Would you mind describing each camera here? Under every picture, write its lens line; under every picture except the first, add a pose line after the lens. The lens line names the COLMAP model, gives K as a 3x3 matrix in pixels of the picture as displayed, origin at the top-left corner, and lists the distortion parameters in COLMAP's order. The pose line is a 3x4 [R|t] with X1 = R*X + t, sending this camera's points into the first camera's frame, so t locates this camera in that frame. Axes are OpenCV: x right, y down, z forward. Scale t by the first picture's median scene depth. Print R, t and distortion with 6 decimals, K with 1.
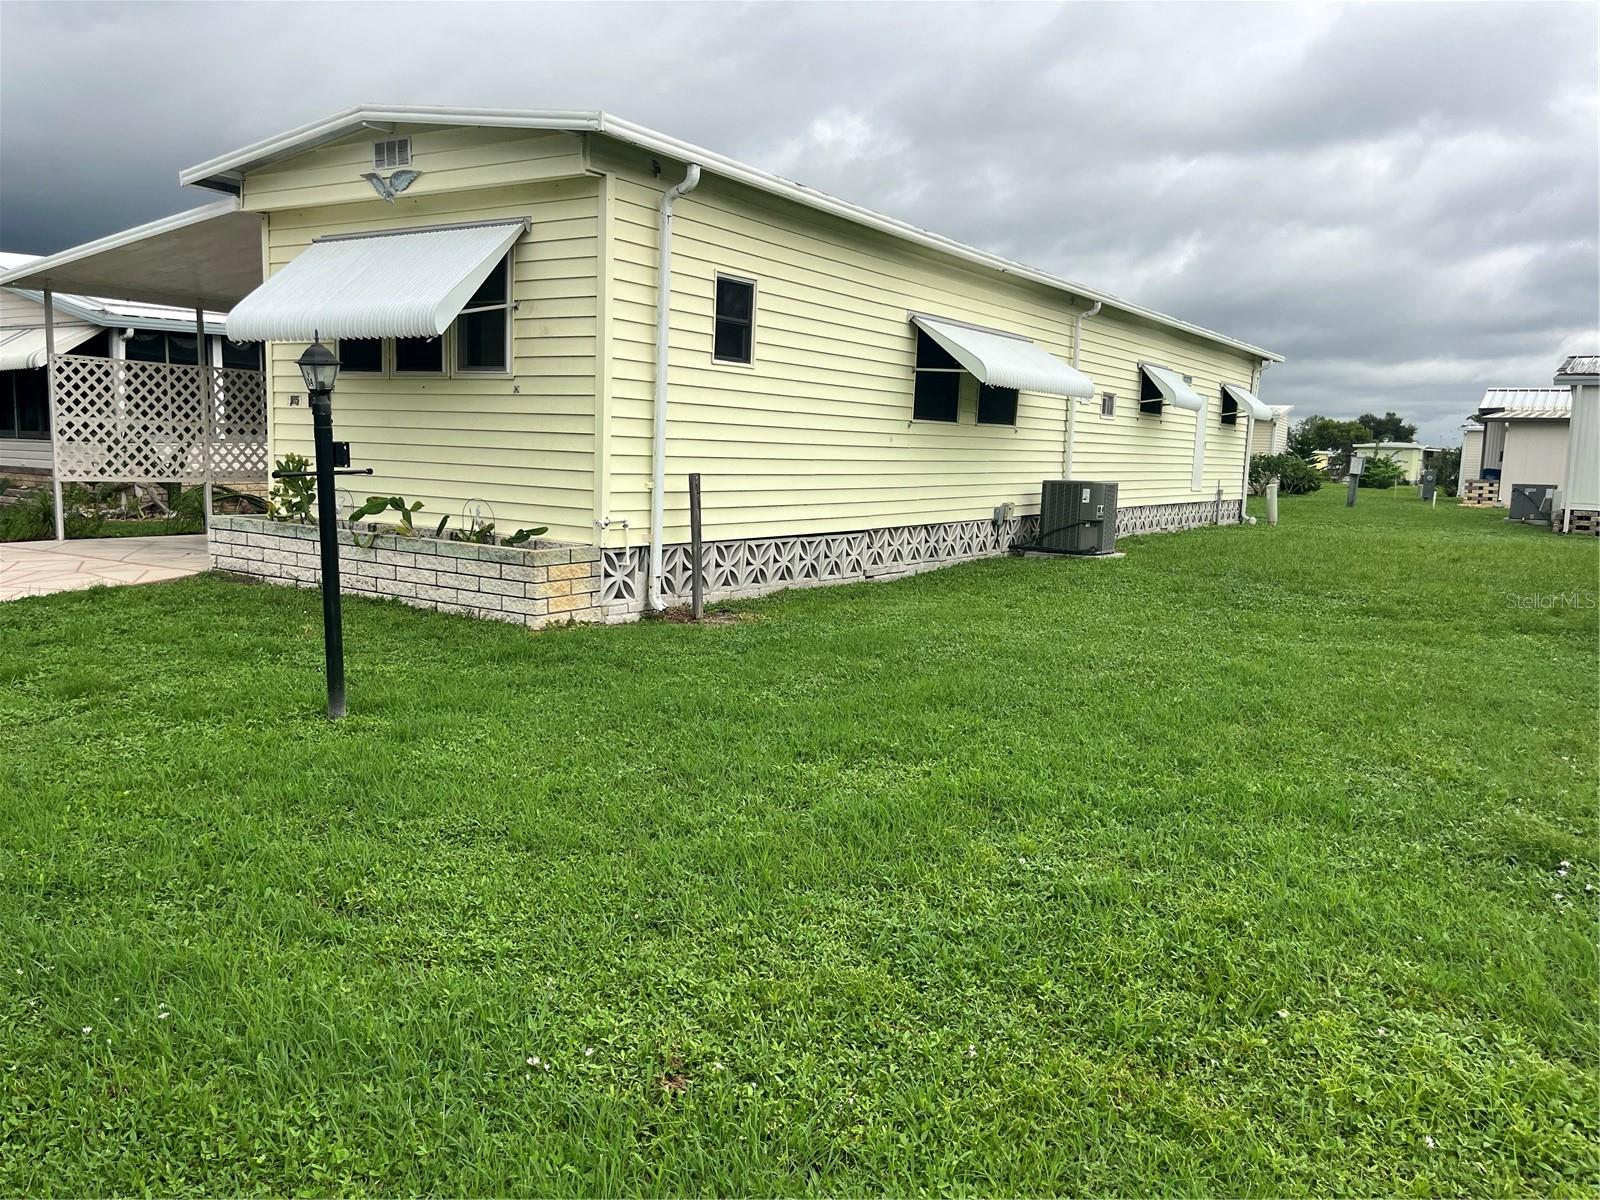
lens RADIAL K [[1210.1, 0, 801.3], [0, 1210.1, 602.2], [0, 0, 1]] dist [0.063813, -0.091871]
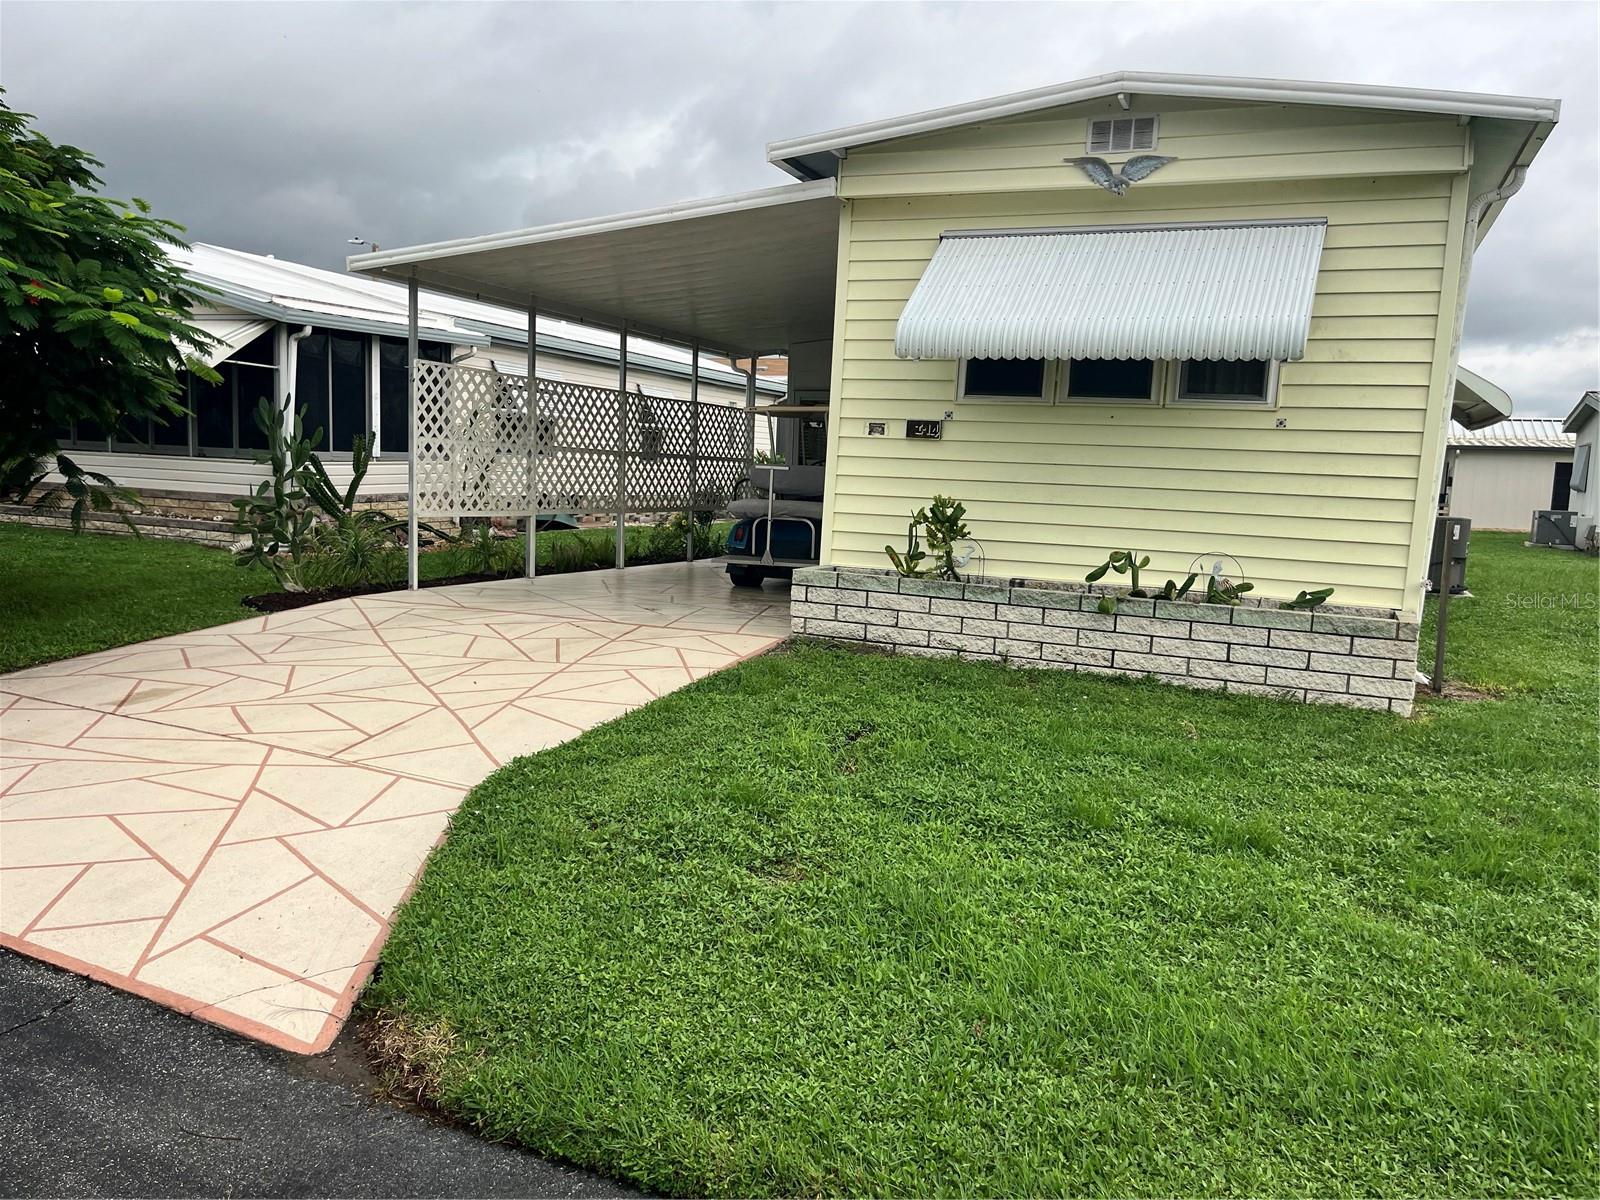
lens RADIAL K [[1210.1, 0, 803.1], [0, 1210.1, 609.4], [0, 0, 1]] dist [0.063813, -0.091871]
pose [[0.985059, -0.008252, 0.172021, -0.691792], [0.008754, 0.999959, -0.002164, -0.047454], [-0.171996, 0.003637, 0.985091, 0.228272]]
